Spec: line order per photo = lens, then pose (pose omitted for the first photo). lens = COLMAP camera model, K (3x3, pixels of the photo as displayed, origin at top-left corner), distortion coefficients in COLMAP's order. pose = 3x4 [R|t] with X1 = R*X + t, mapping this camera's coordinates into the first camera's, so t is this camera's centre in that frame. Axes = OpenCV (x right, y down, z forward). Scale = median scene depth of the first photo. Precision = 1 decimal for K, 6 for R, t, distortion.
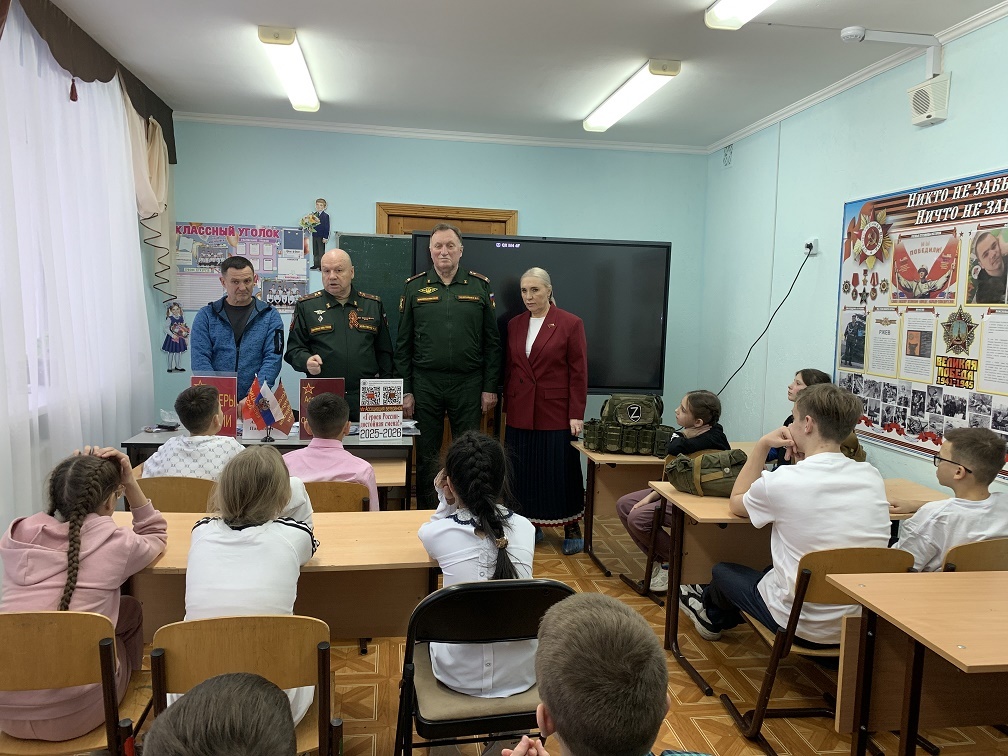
lens RADIAL K [[770.8, 0, 504.0], [0, 770.8, 378.0], [0, 0, 1]] dist [-0.004874, -0.003450]
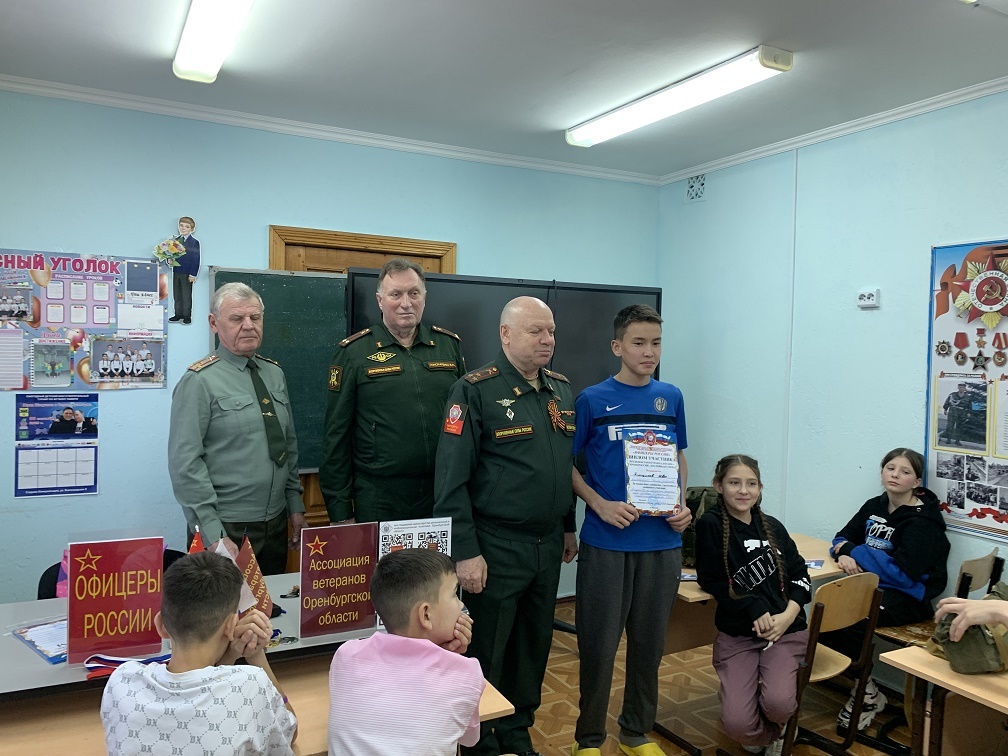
lens RADIAL K [[771.5, 0, 503.1], [0, 771.5, 359.8], [0, 0, 1]] dist [-0.028714, 0.000403]
pose [[0.945019, -0.017377, 0.326555, -0.261372], [0.040113, 0.997206, -0.063019, -0.073300], [-0.324547, 0.072654, 0.943075, 0.382773]]
